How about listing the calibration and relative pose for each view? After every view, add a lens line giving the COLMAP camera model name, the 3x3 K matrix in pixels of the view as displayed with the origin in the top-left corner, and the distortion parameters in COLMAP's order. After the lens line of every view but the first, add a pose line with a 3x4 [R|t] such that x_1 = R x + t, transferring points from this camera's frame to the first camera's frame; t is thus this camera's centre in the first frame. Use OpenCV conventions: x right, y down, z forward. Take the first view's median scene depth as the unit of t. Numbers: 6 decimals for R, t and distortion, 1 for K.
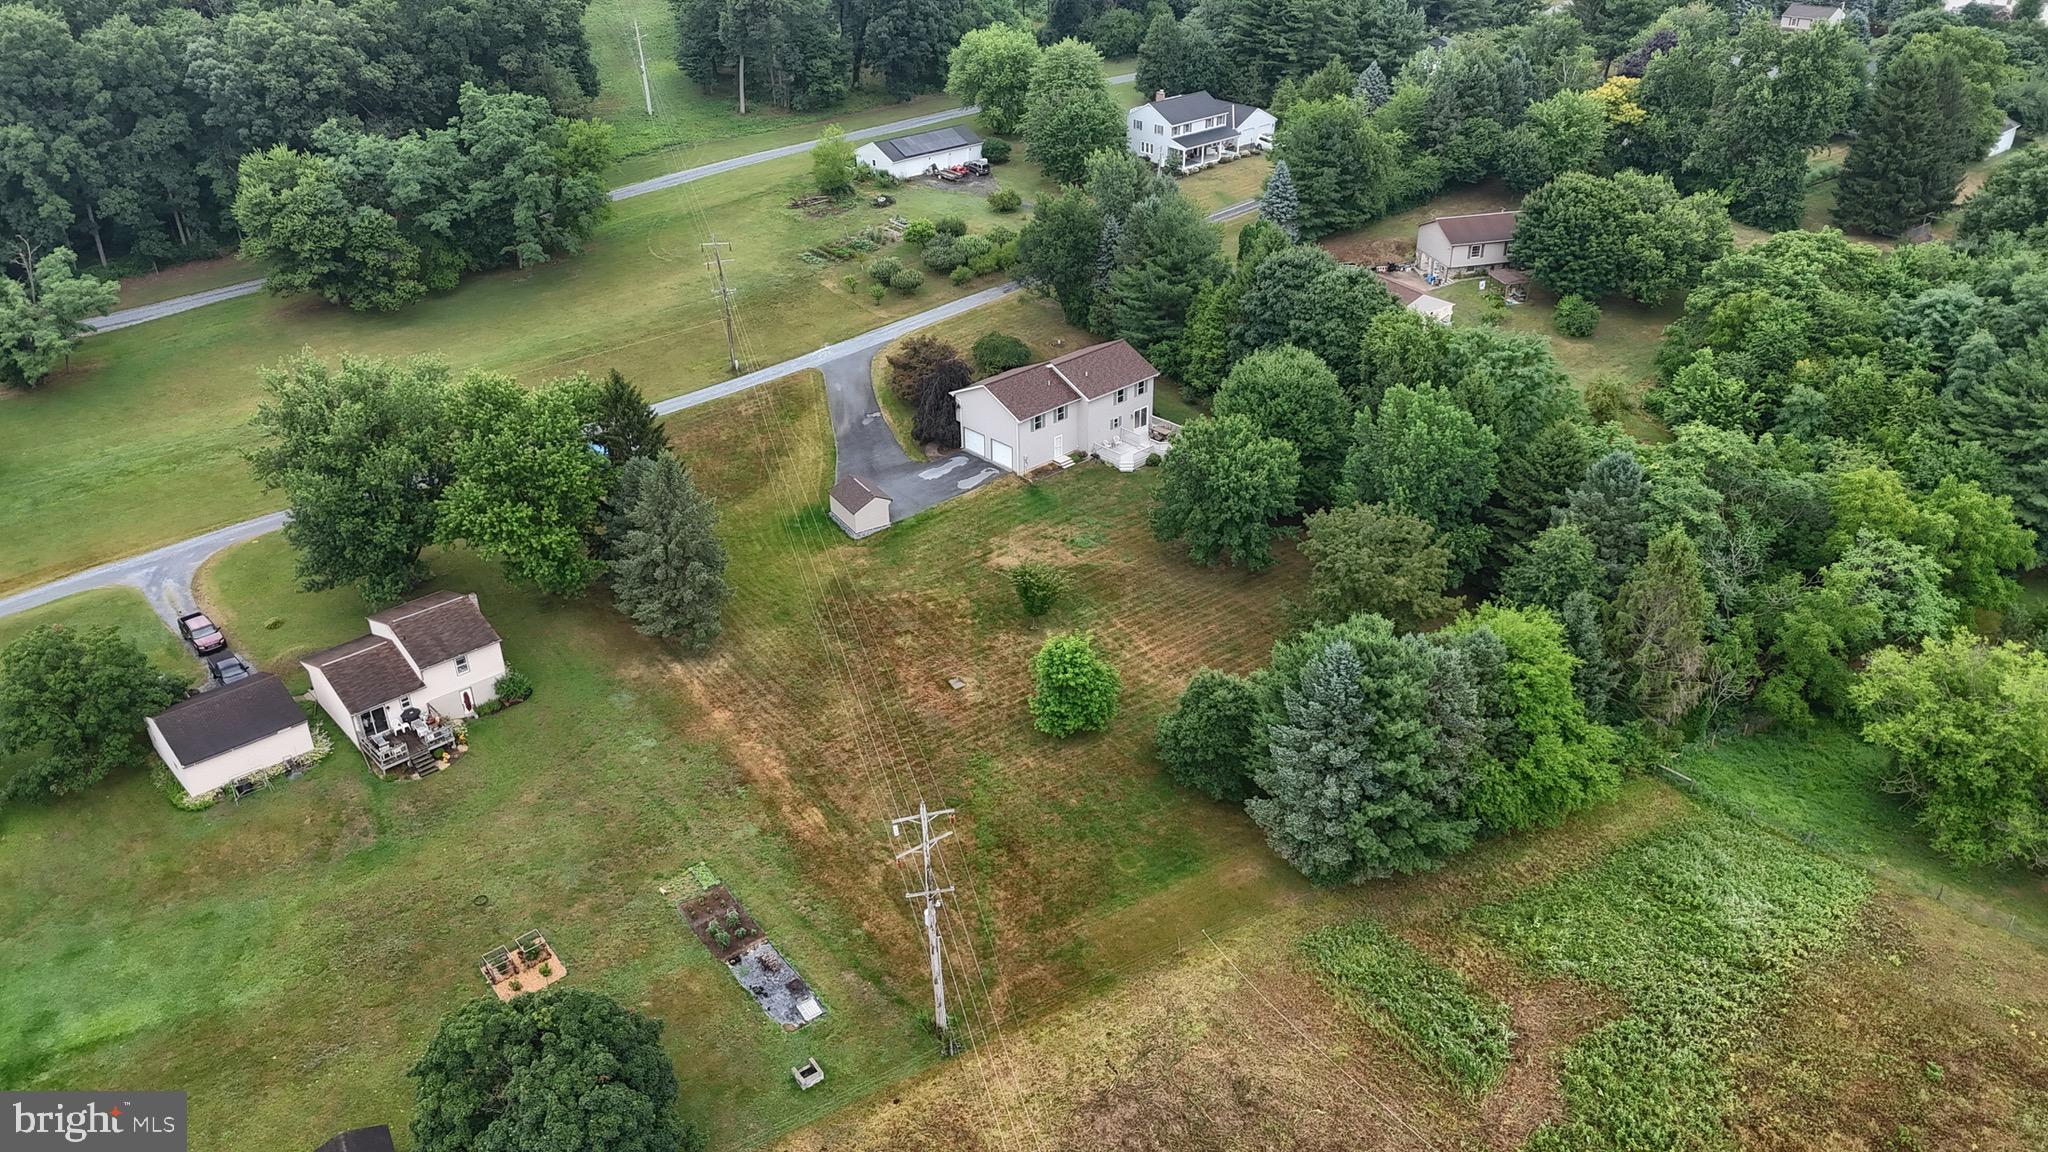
lens RADIAL K [[1492.8, 0, 1024.0], [0, 1492.8, 576.0], [0, 0, 1]] dist [0.095040, -0.101057]
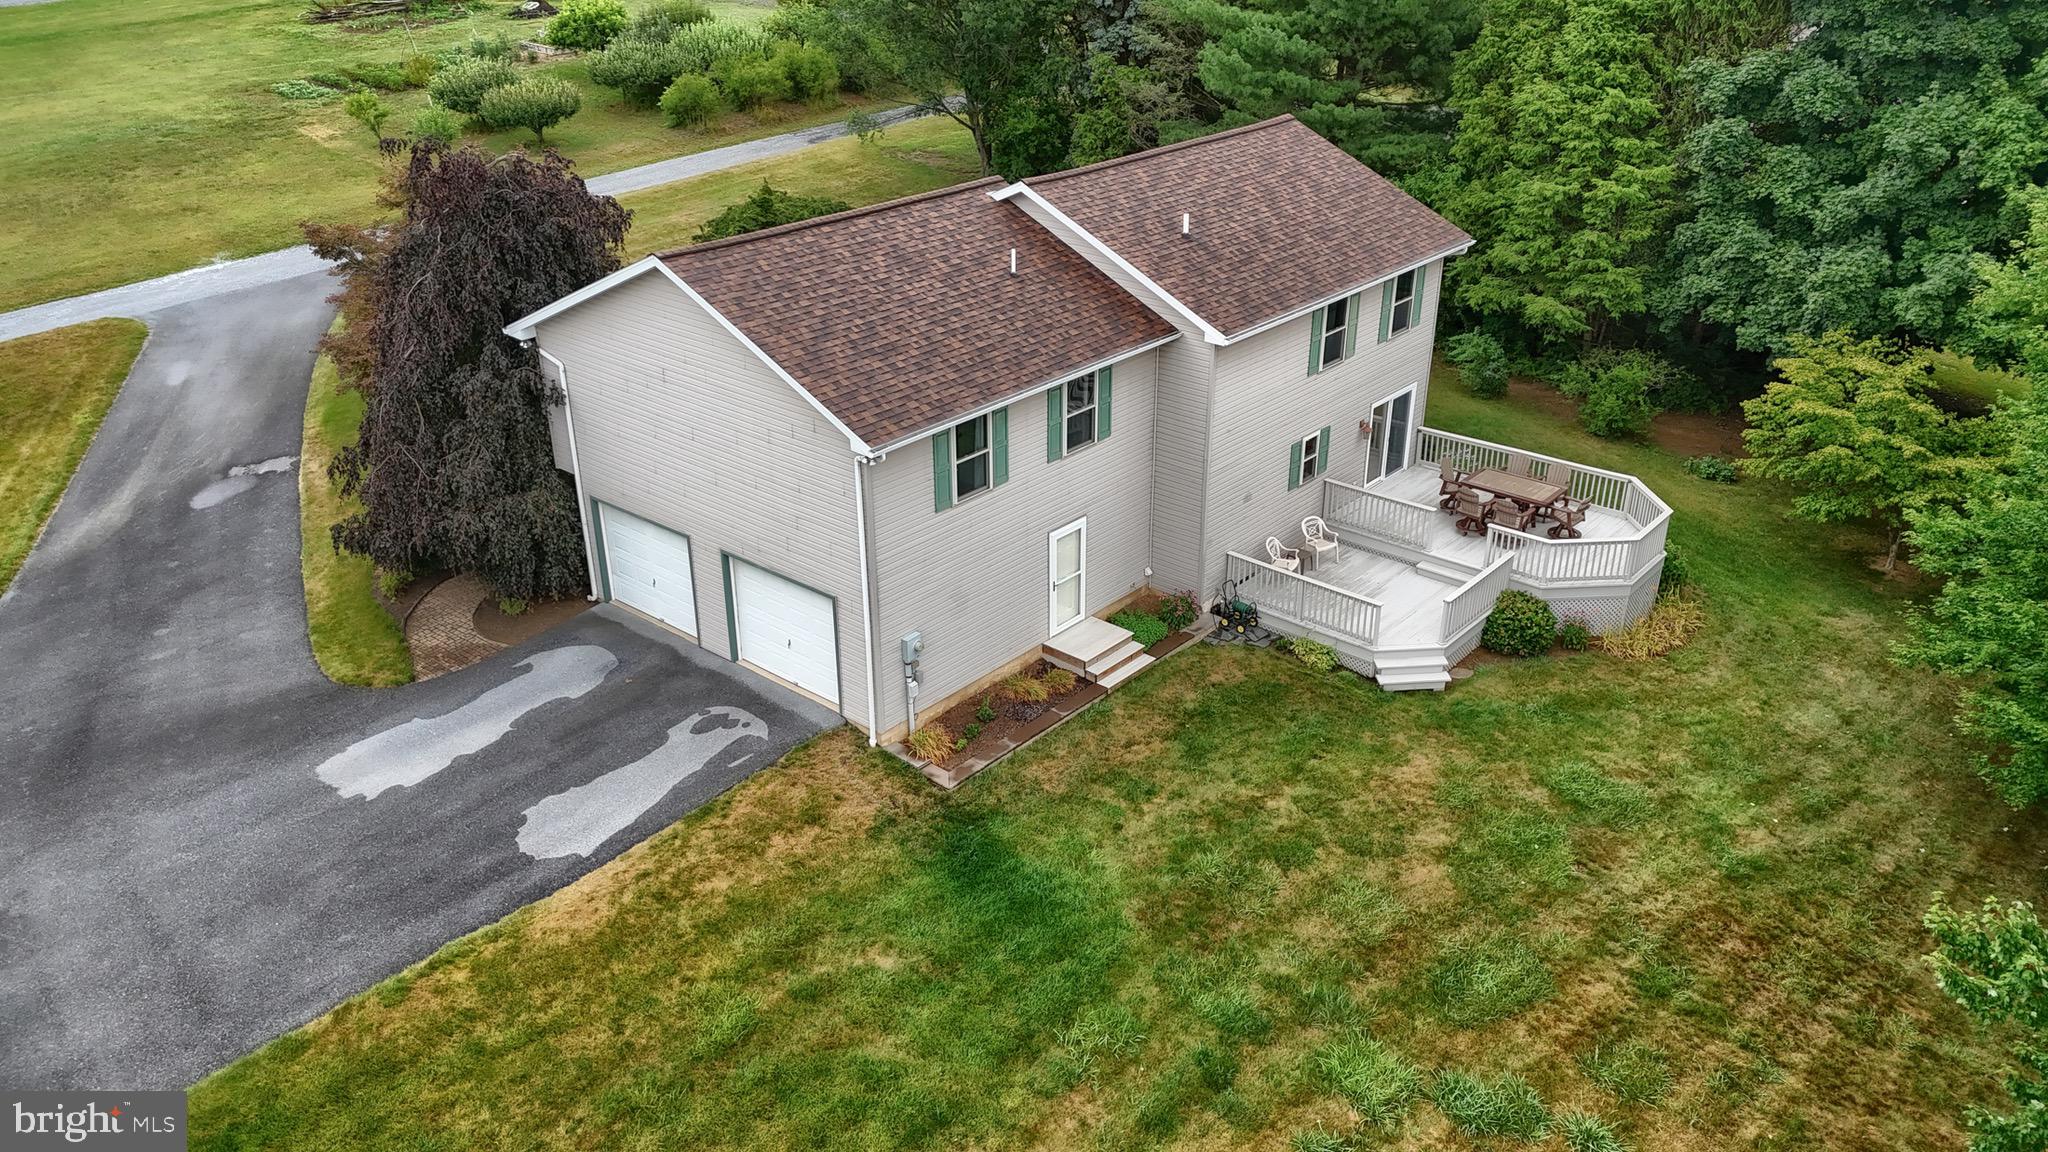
lens RADIAL K [[1492.8, 0, 1024.0], [0, 1492.8, 576.0], [0, 0, 1]] dist [0.095040, -0.101057]
pose [[0.994236, -0.037993, 0.100256, -0.003050], [0.044019, 0.997311, -0.058598, -0.075968], [-0.097761, 0.062673, 0.993235, 0.806154]]
